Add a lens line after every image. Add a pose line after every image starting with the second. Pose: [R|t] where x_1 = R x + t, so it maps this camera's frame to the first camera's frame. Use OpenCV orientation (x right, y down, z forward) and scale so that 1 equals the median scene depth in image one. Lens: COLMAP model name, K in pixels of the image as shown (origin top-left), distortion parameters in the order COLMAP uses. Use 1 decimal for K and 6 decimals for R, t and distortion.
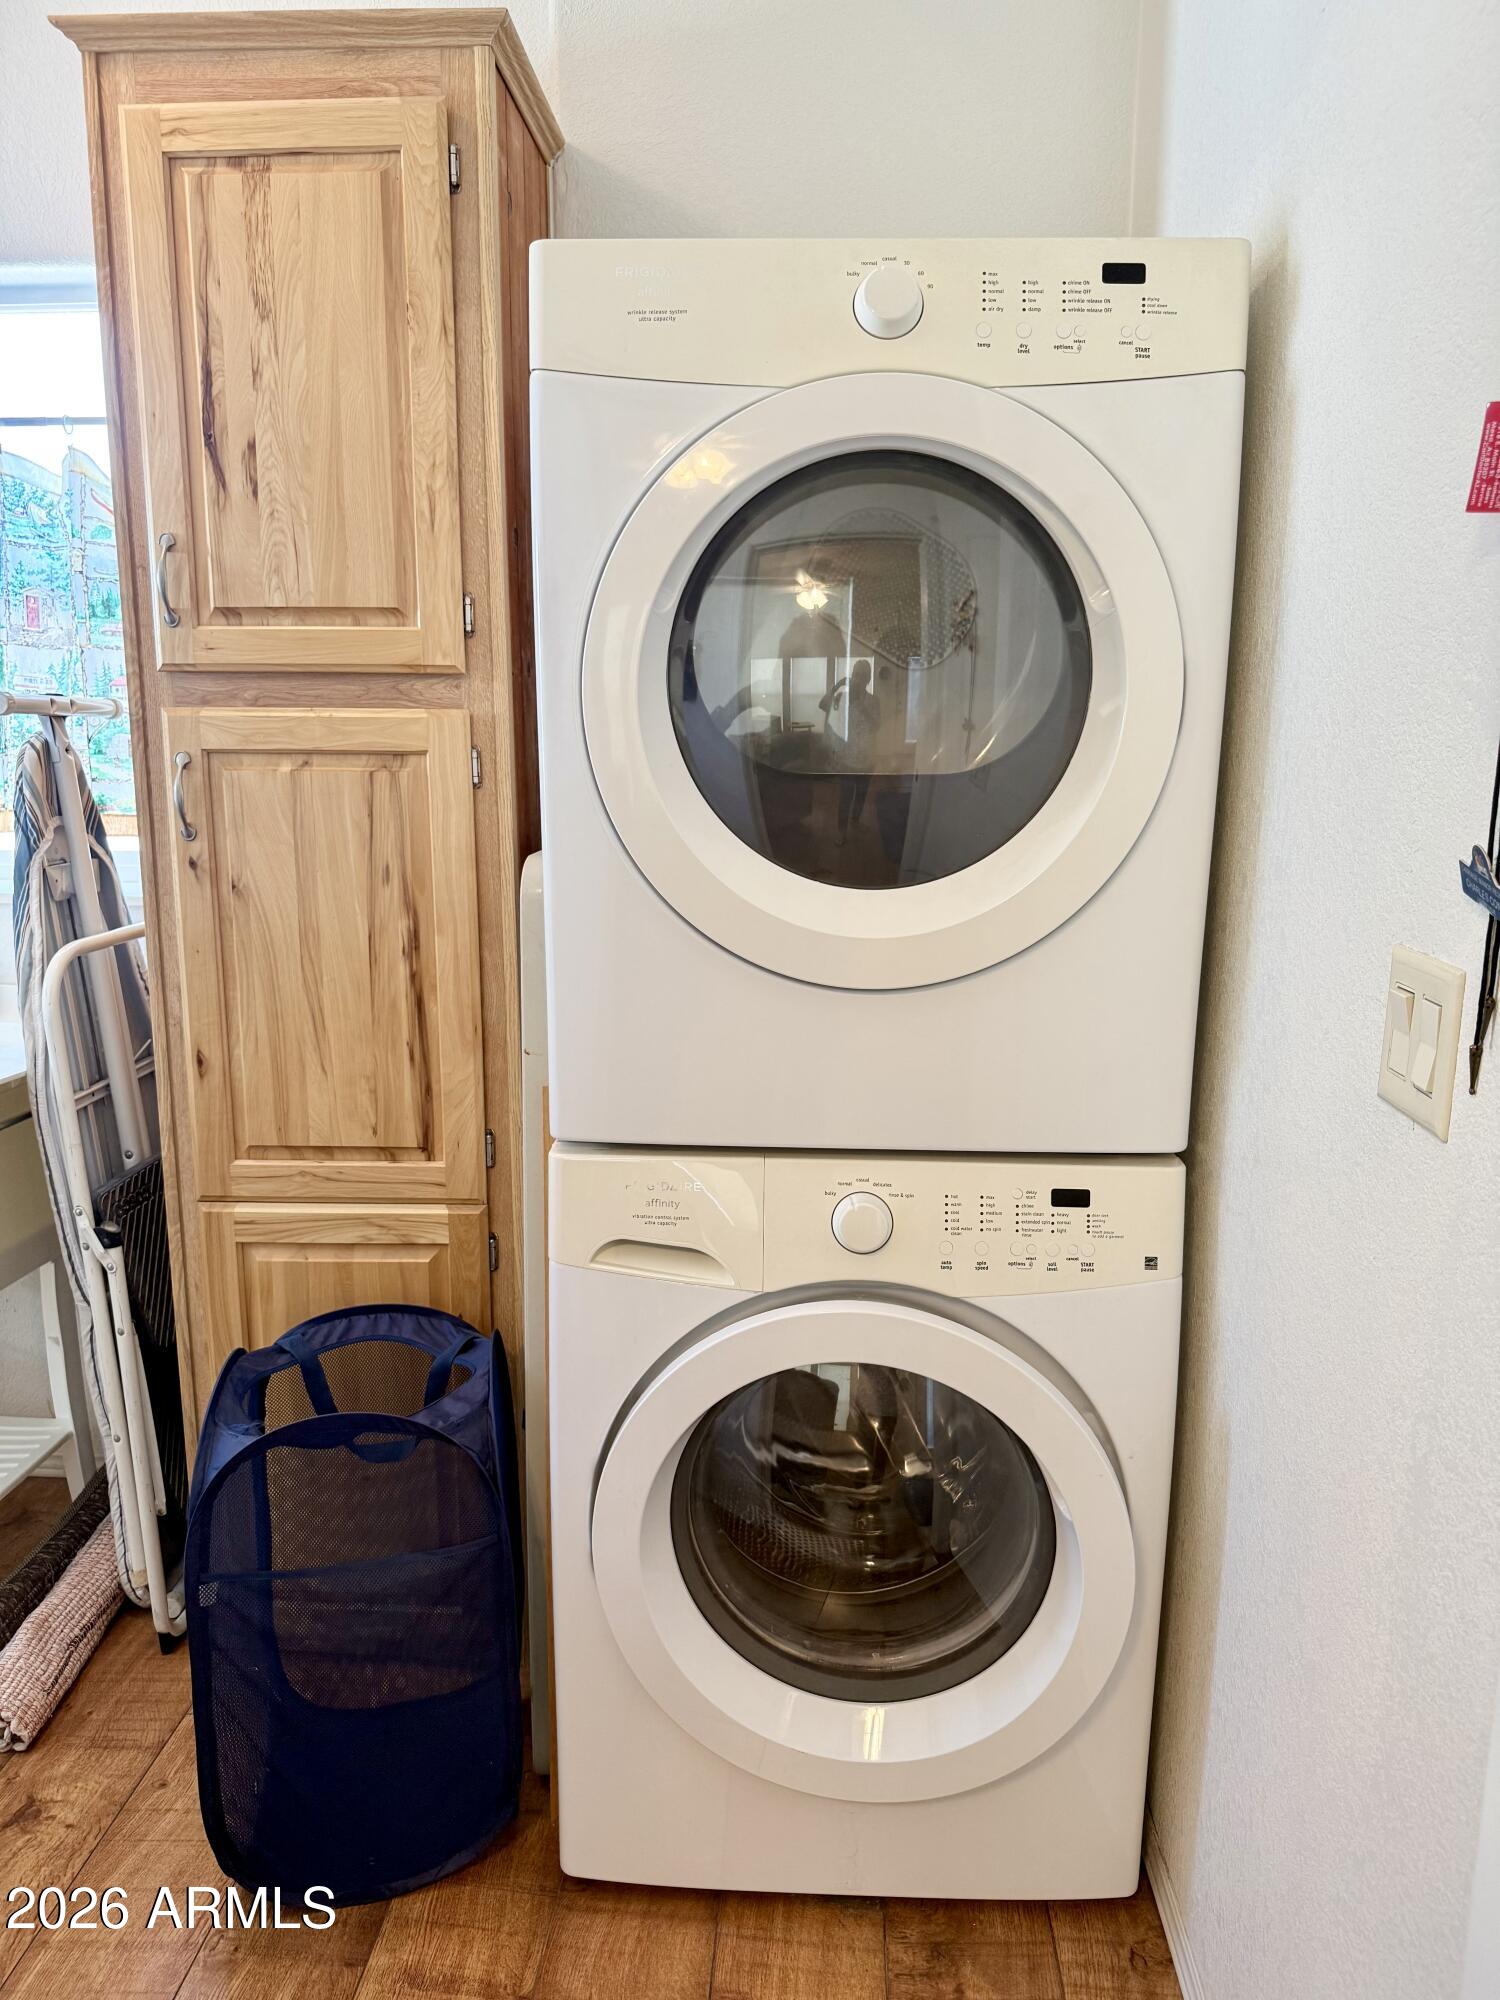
lens RADIAL K [[1402.1, 0, 743.3], [0, 1402.1, 997.7], [0, 0, 1]] dist [0.020463, -0.036259]
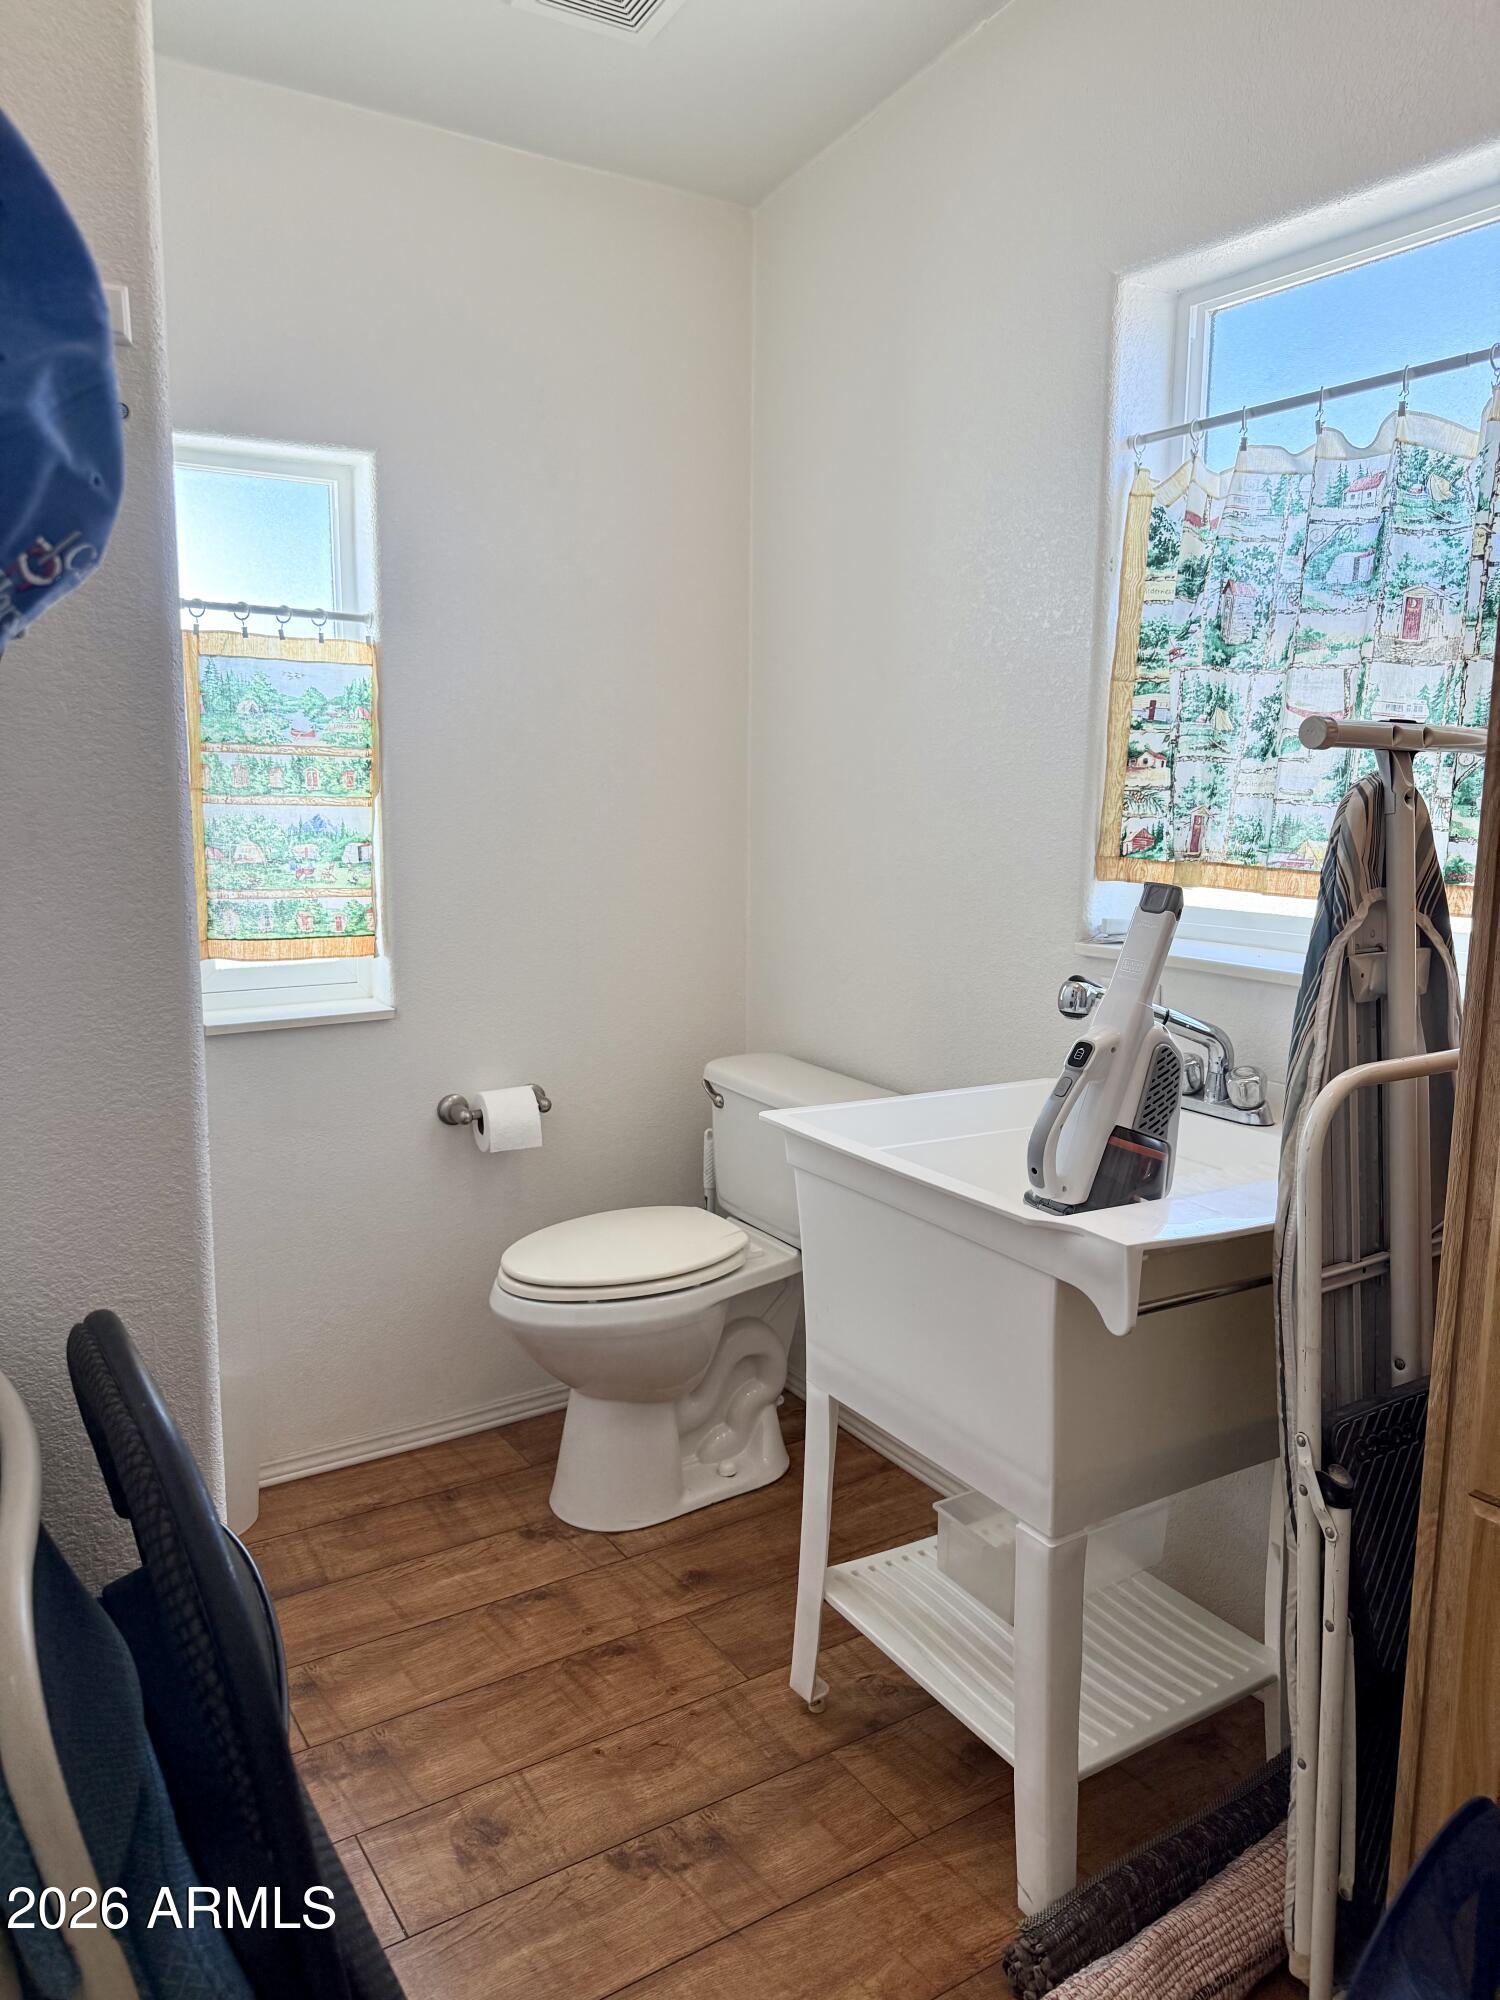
lens RADIAL K [[1402.1, 0, 759.9], [0, 1402.1, 987.8], [0, 0, 1]] dist [0.020463, -0.036259]
pose [[0.592416, 0.124691, -0.795924, -0.091533], [-0.157863, 0.986764, 0.037090, -0.054193], [0.790014, 0.103674, 0.604259, 0.311531]]
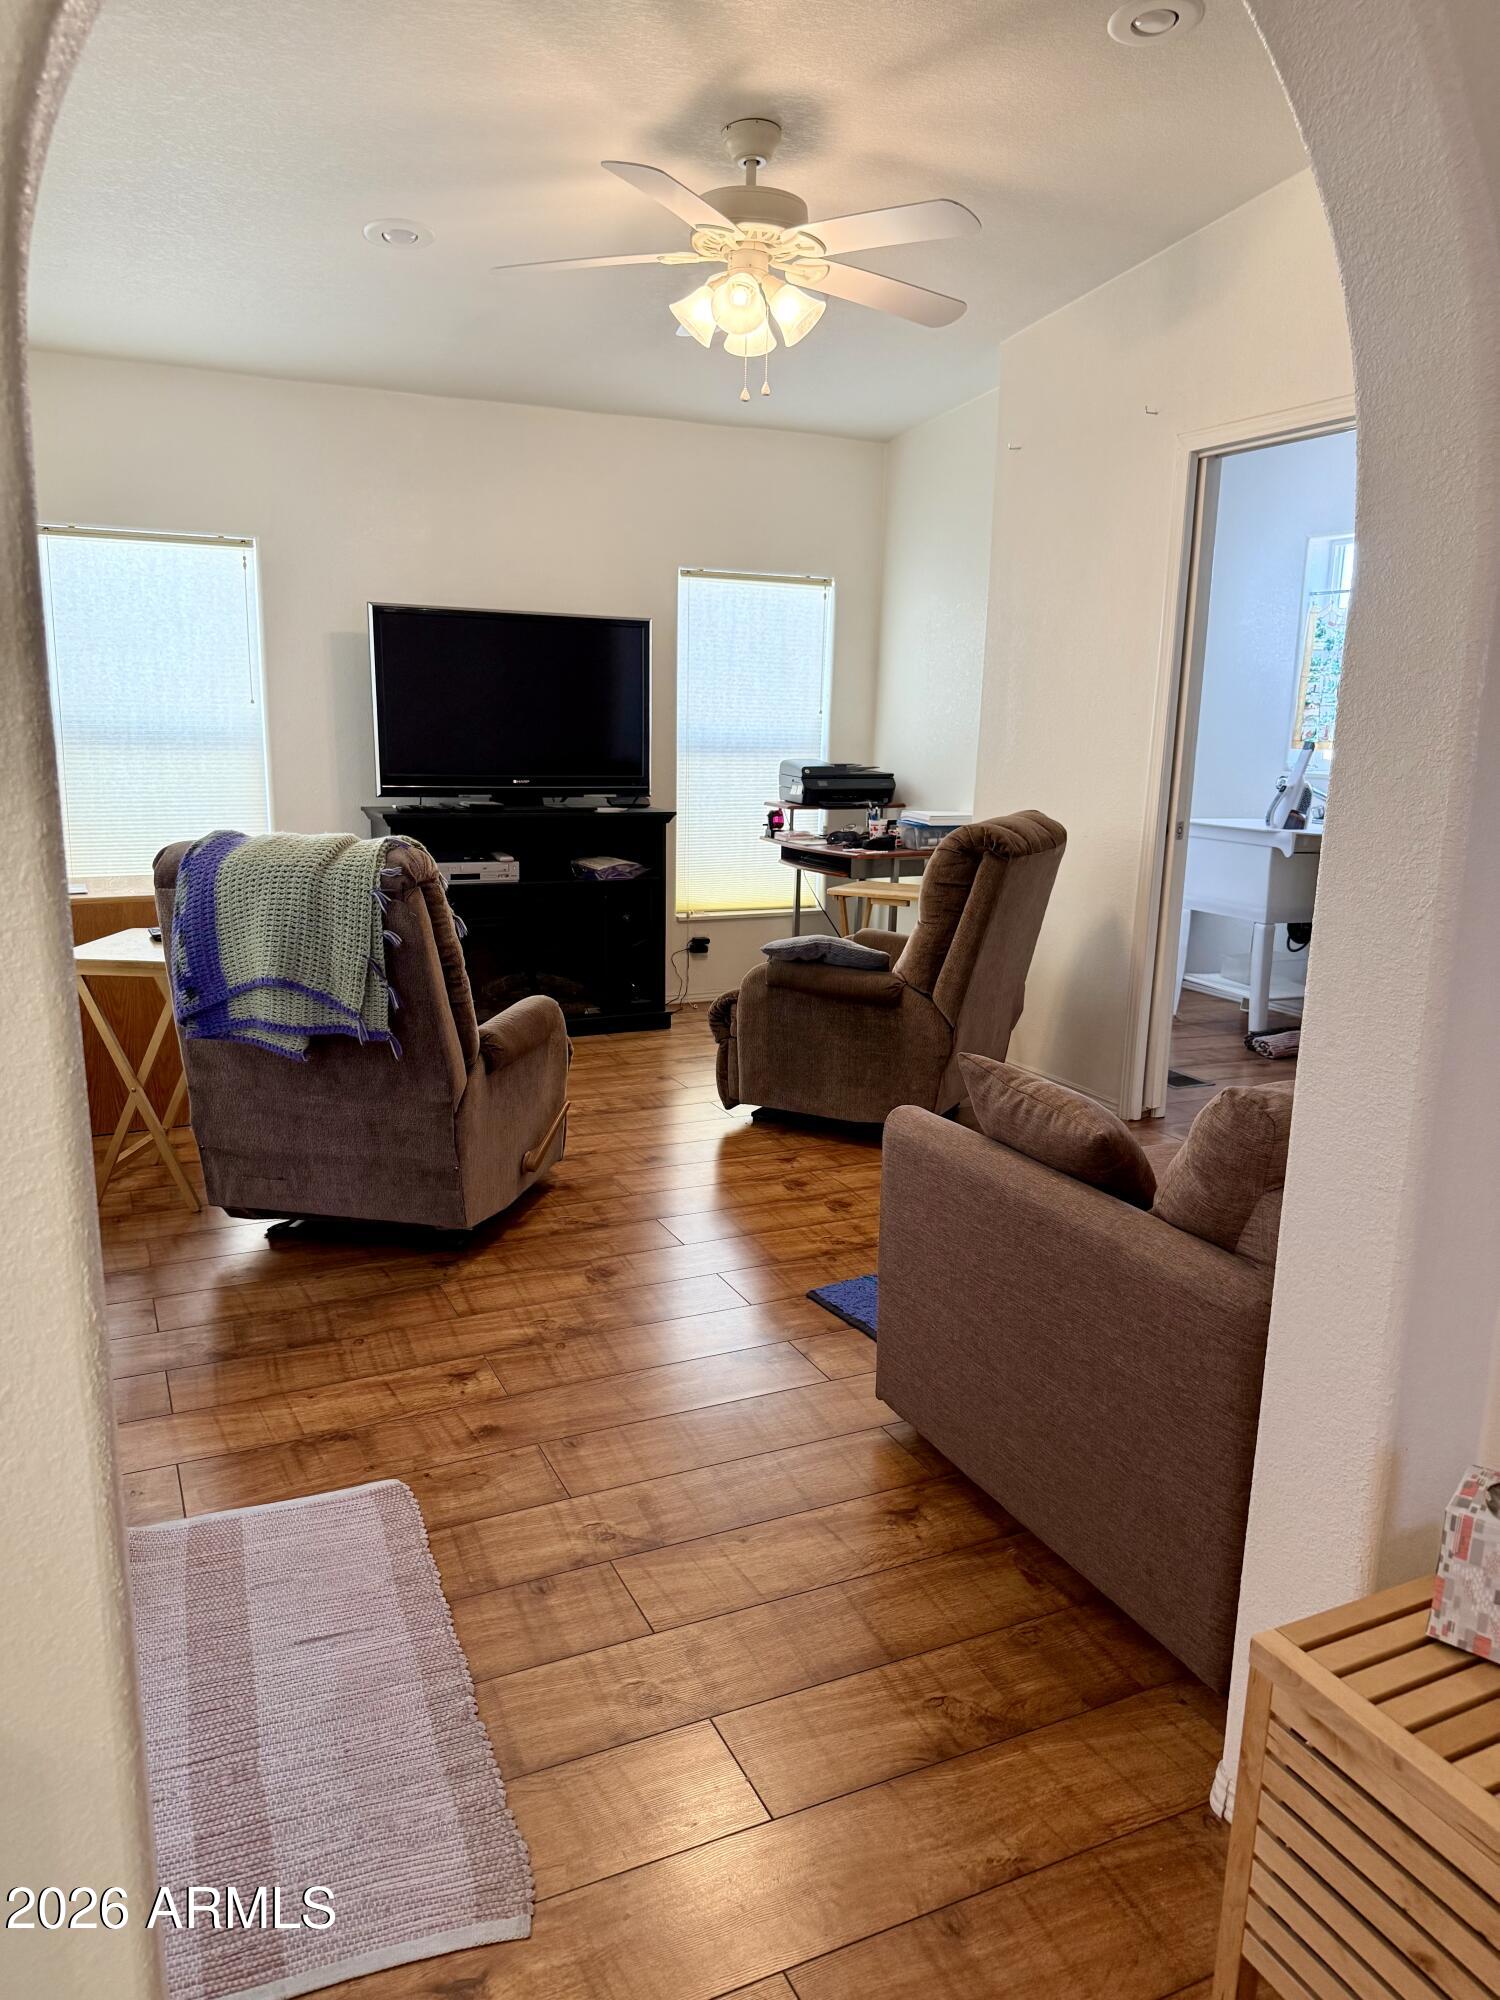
lens RADIAL K [[1402.1, 0, 737.2], [0, 1402.1, 992.6], [0, 0, 1]] dist [0.020463, -0.036259]
pose [[0.472351, 0.192998, -0.860021, 1.499401], [-0.188894, 0.975228, 0.115105, 0.287730], [0.860932, 0.108083, 0.497106, -1.501537]]
